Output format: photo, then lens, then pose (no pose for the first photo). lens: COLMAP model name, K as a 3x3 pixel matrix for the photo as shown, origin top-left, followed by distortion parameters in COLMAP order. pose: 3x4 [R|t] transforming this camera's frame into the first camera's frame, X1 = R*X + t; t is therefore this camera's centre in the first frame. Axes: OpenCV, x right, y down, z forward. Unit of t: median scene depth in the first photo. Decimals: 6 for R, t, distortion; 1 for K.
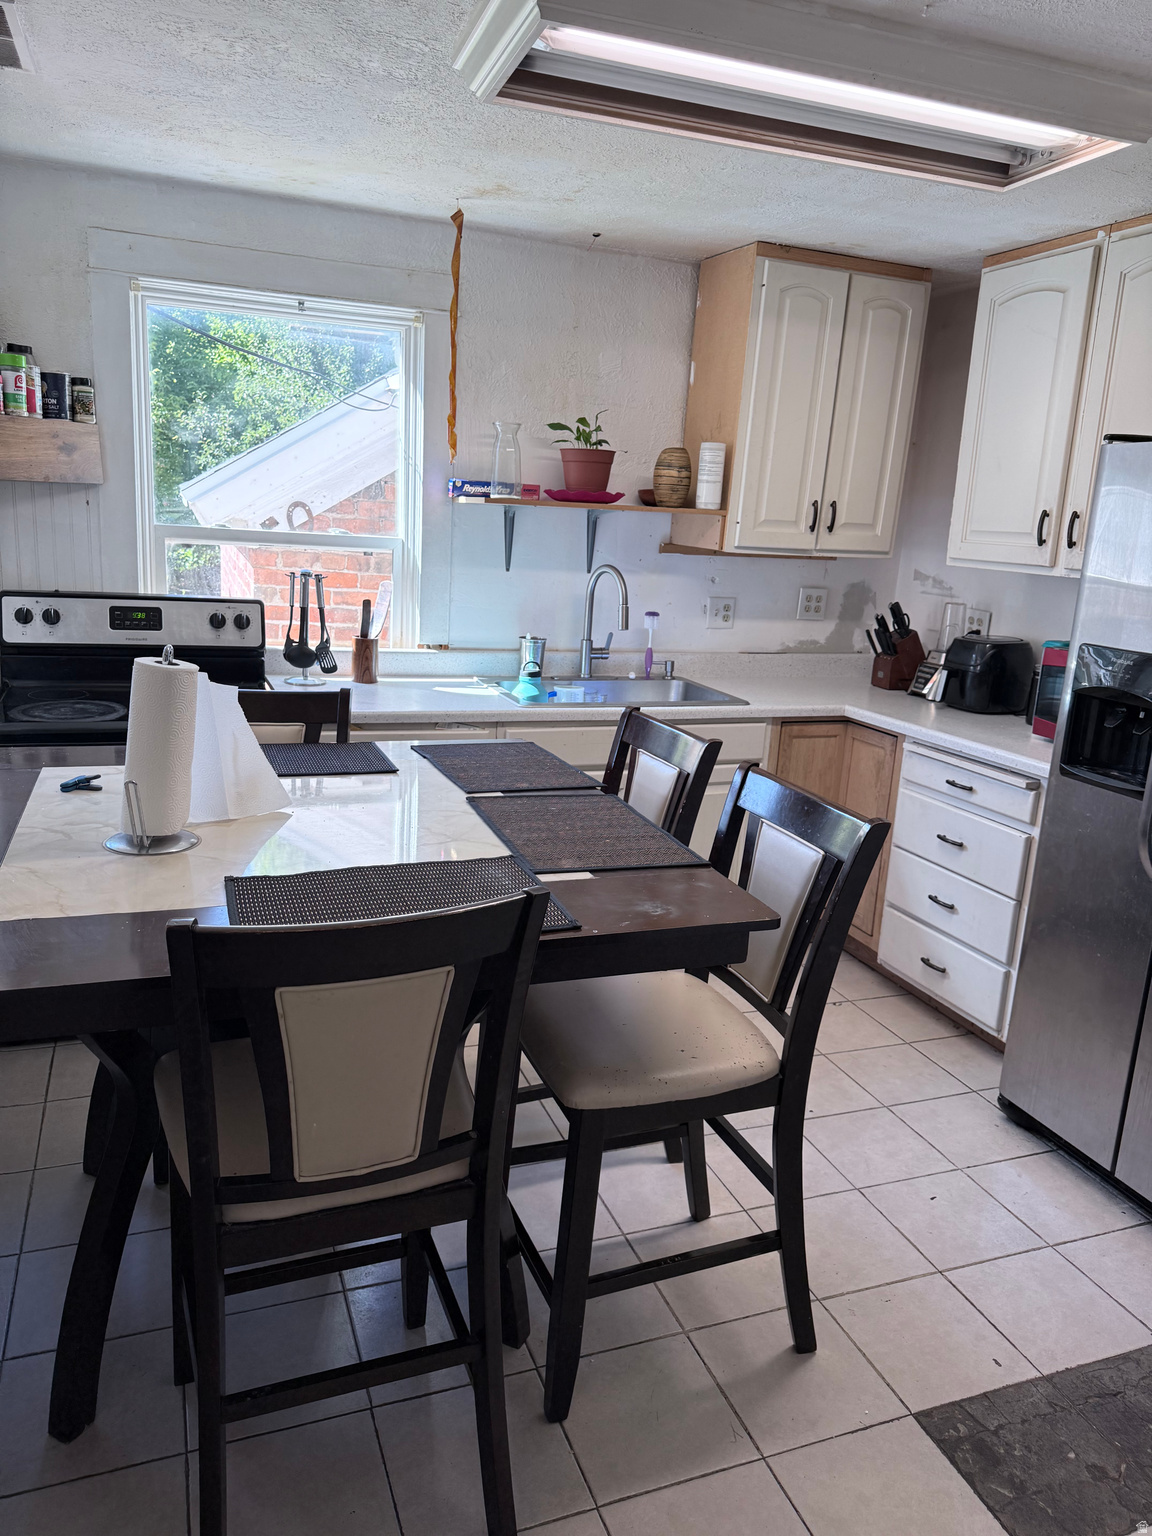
lens RADIAL K [[1077.4, 0, 573.6], [0, 1077.4, 774.7], [0, 0, 1]] dist [0.019330, -0.011741]
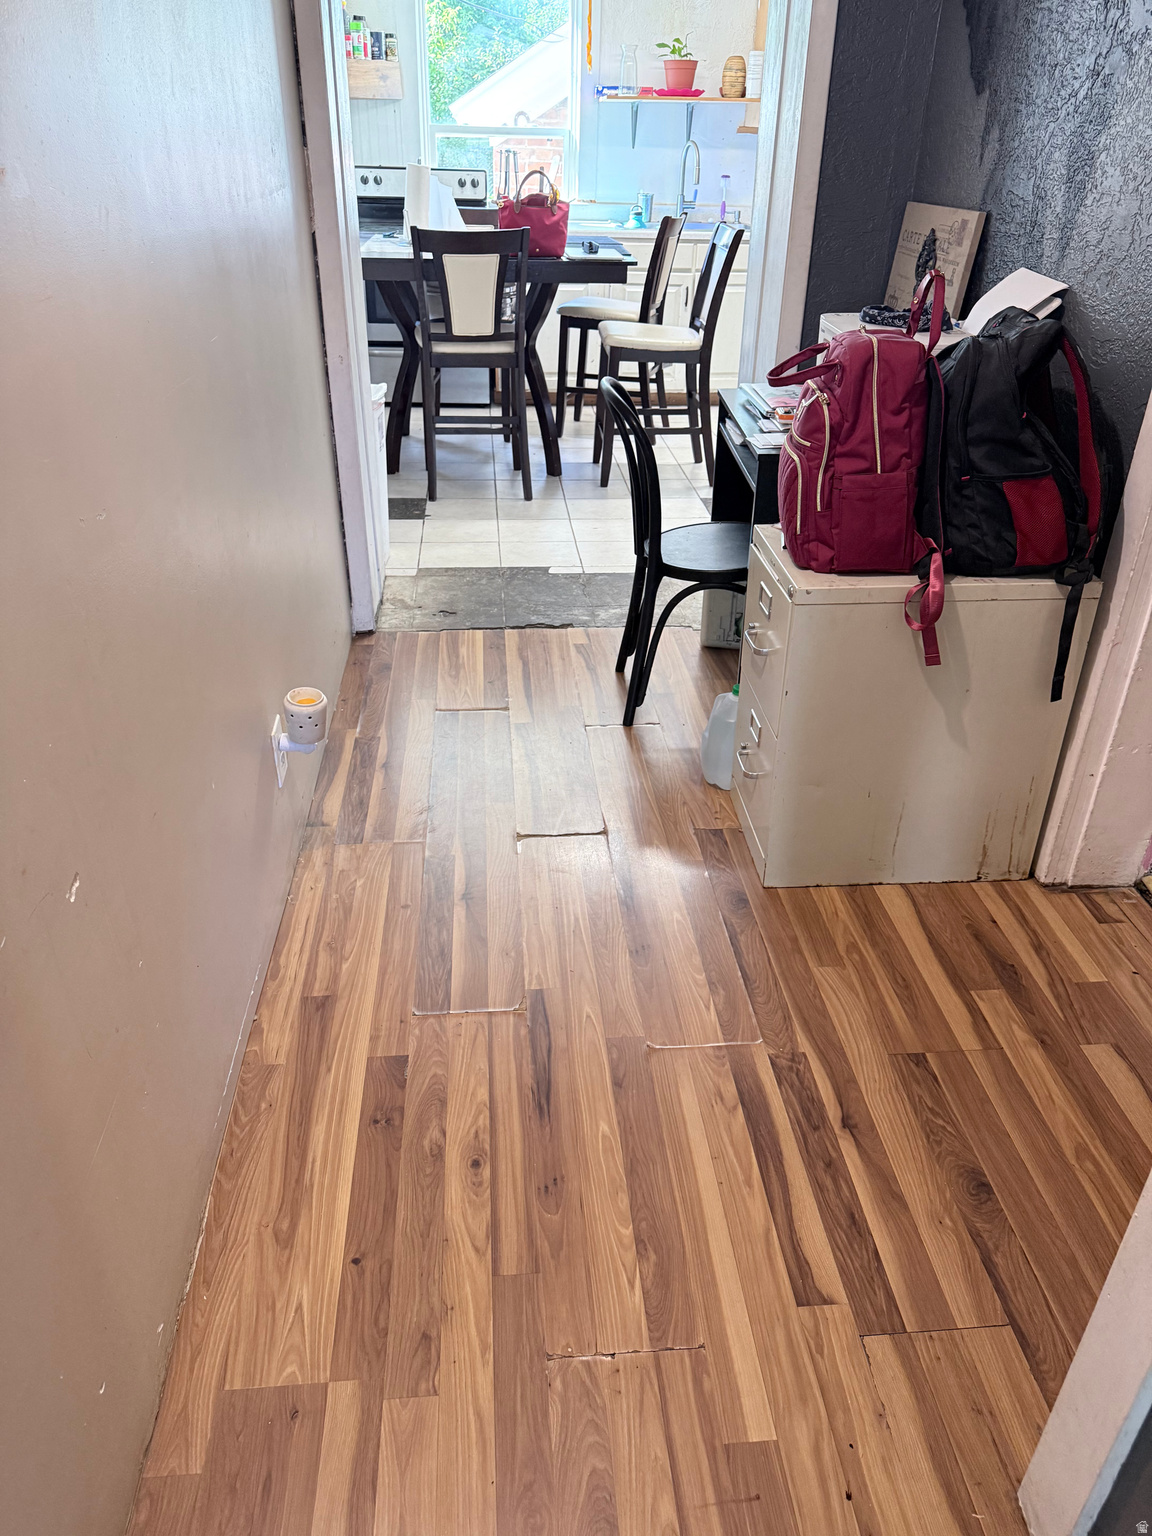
lens RADIAL K [[1077.4, 0, 579.2], [0, 1077.4, 762.6], [0, 0, 1]] dist [0.019330, -0.011741]
pose [[0.961388, 0.101783, -0.255683, 0.396758], [-0.029968, 0.962286, 0.270386, 0.279371], [0.273561, -0.252283, 0.928180, -0.820742]]
